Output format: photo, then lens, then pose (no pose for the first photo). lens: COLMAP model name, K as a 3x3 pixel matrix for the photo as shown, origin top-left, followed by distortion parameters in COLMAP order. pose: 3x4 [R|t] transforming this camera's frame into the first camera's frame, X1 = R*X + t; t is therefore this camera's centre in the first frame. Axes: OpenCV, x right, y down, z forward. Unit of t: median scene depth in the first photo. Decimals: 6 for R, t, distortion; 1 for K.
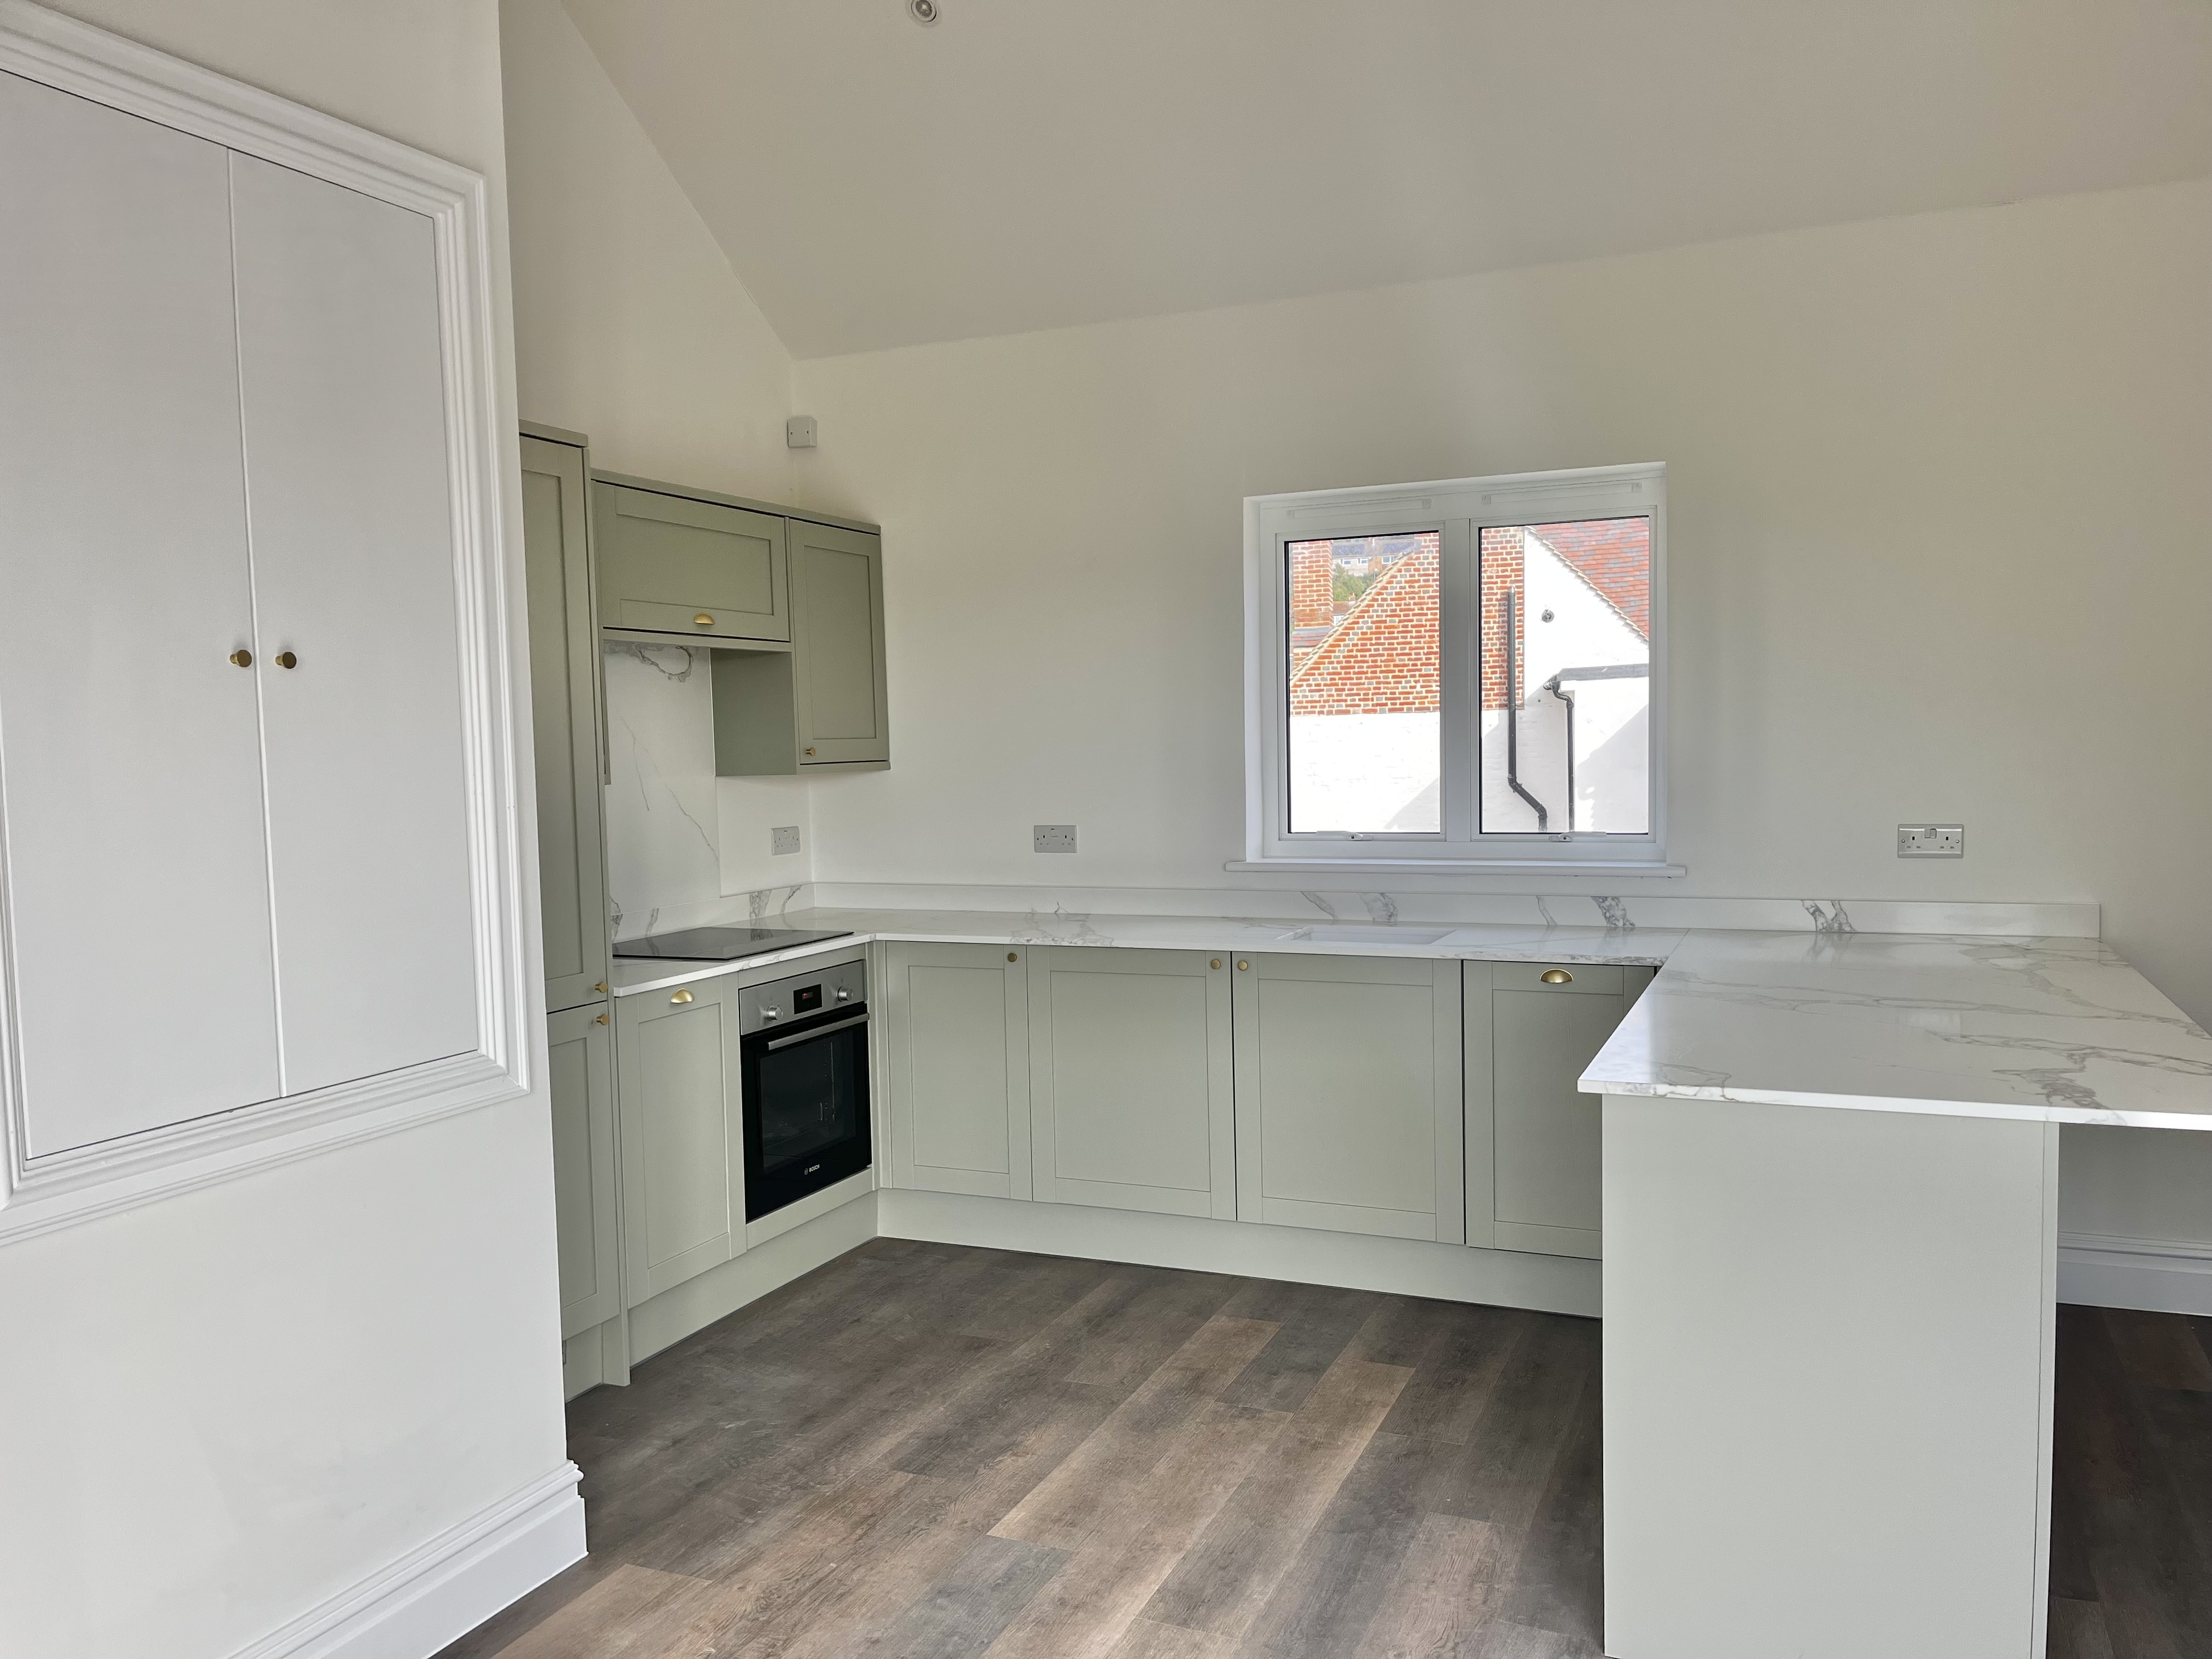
lens RADIAL K [[1672.3, 0, 1122.7], [0, 1672.3, 842.0], [0, 0, 1]] dist [0.047364, -0.022532]
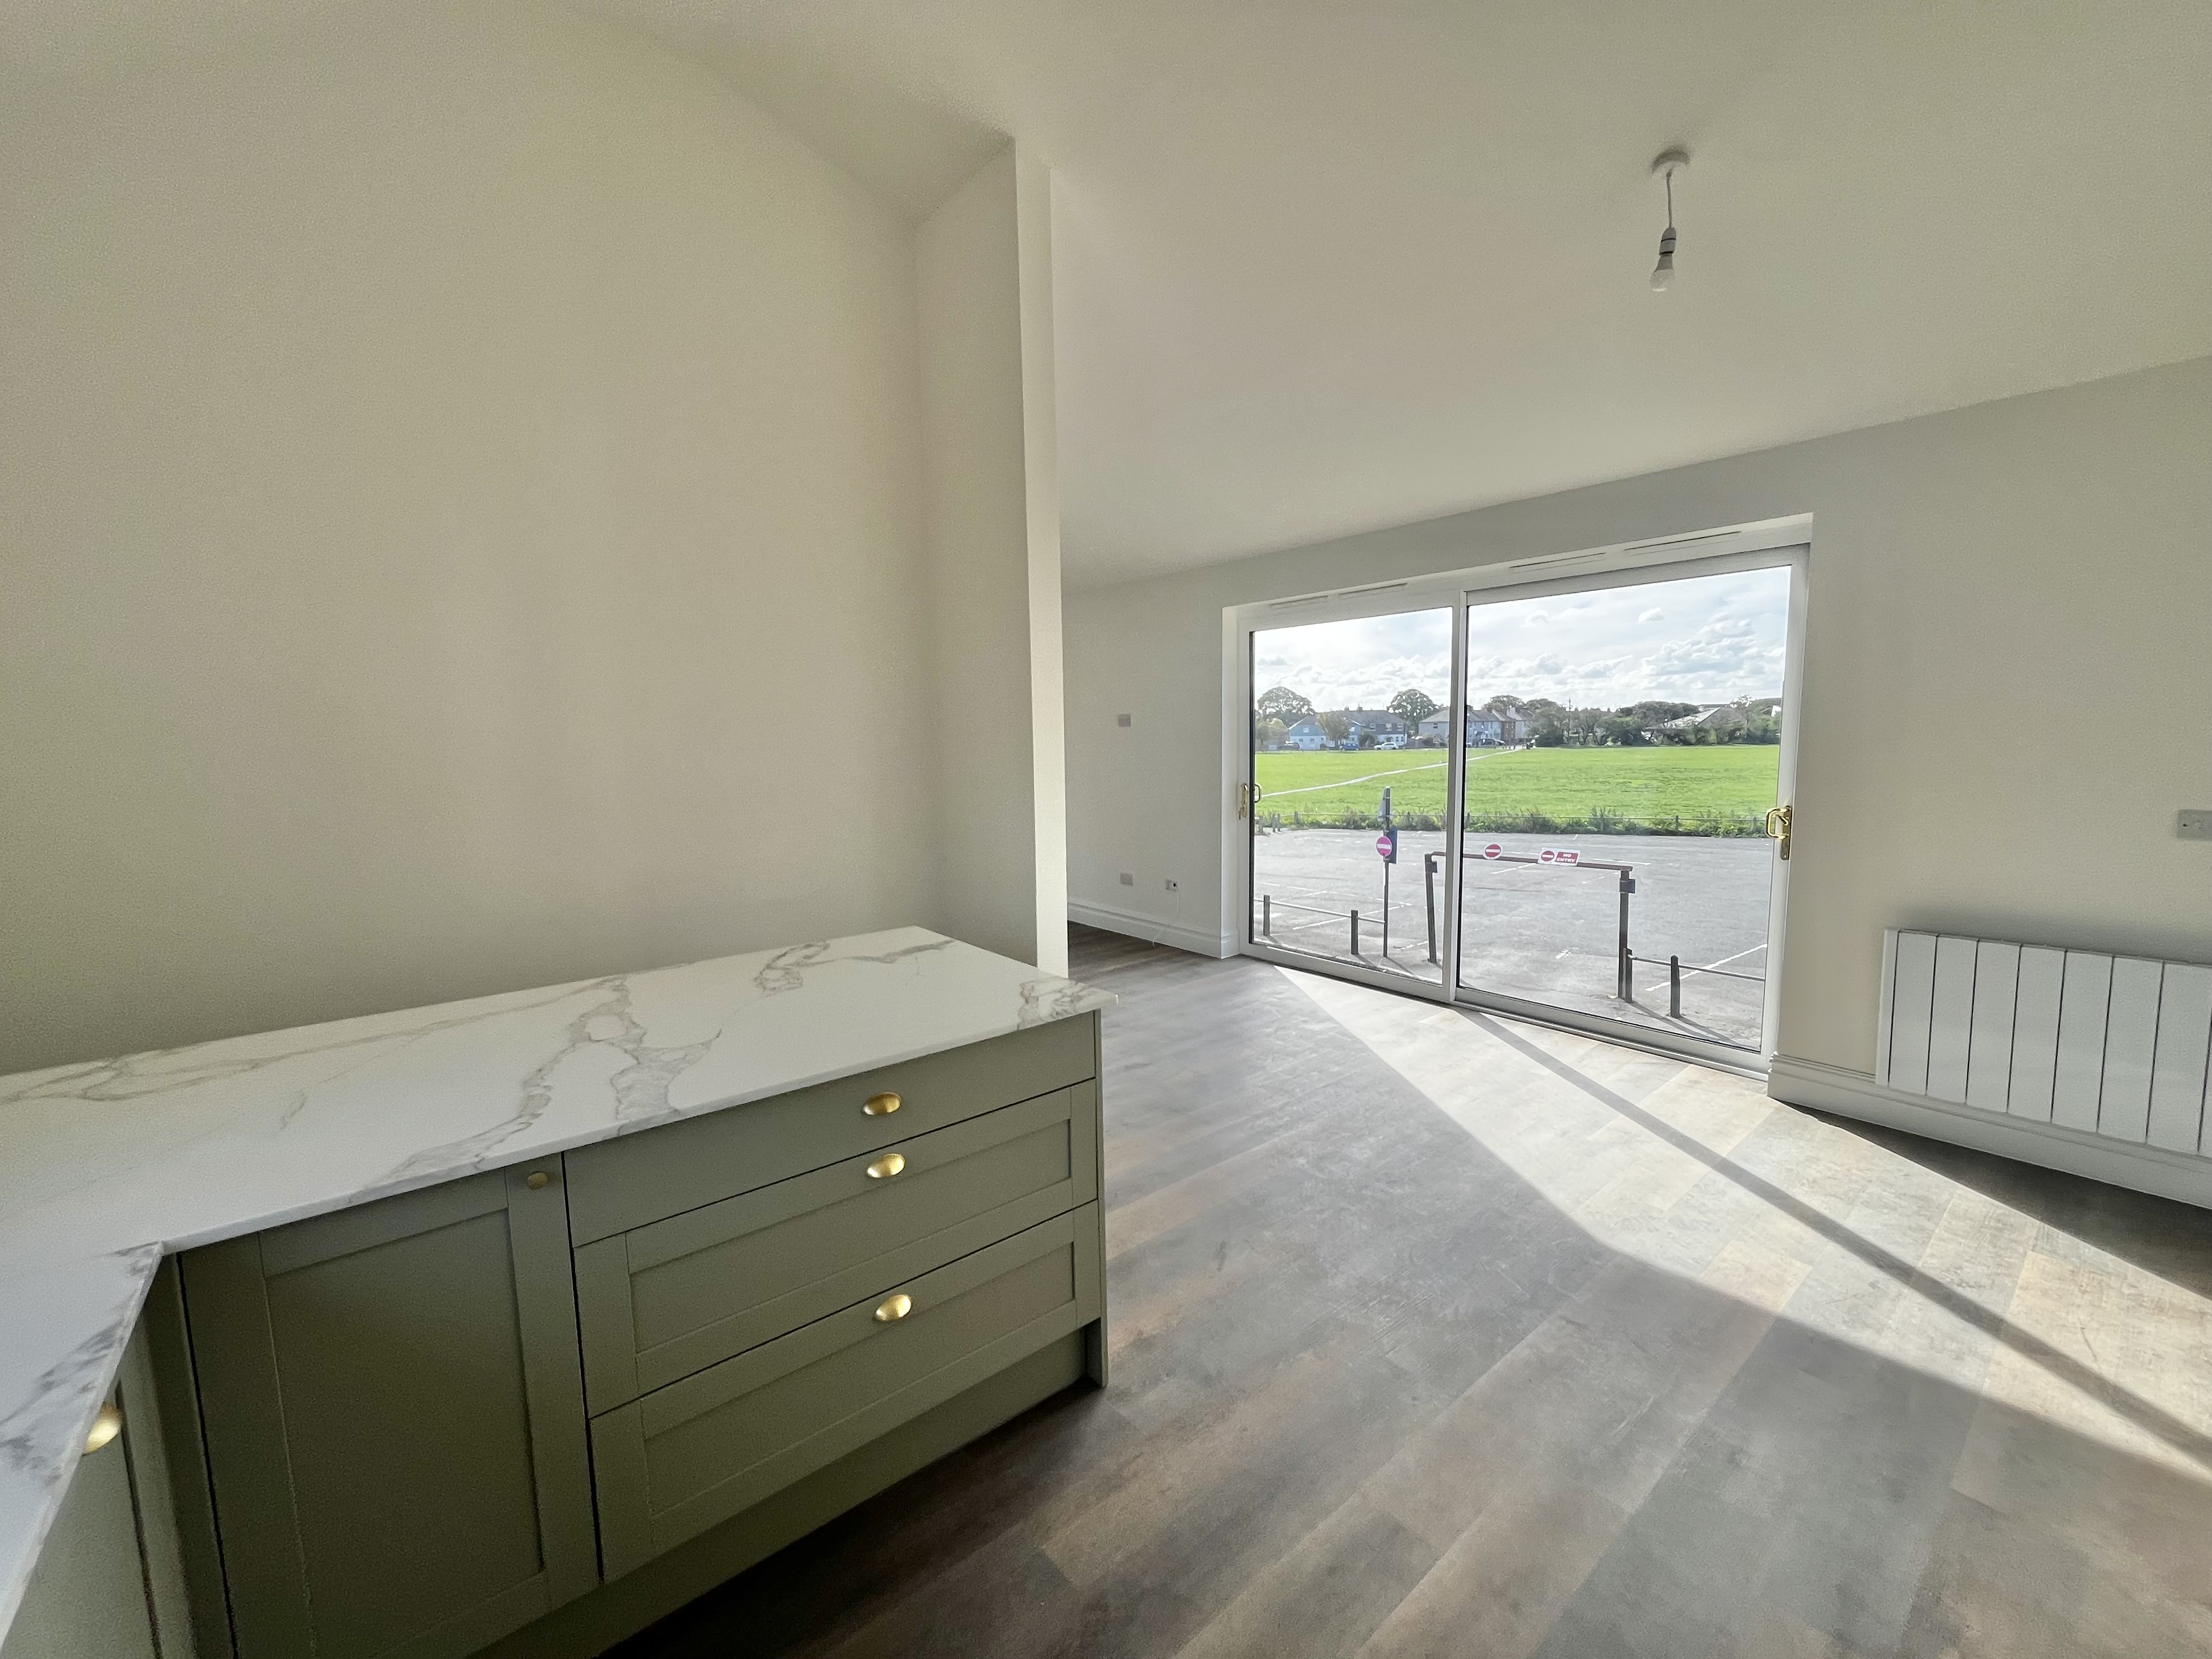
lens RADIAL K [[899.7, 0, 1098.2], [0, 899.7, 824.9], [0, 0, 1]] dist [-0.001817, -0.000314]
pose [[-0.880546, -0.010606, 0.473841, -0.038910], [0.068896, 0.986266, 0.150106, -0.063328], [-0.468926, 0.164821, -0.867723, 0.904714]]
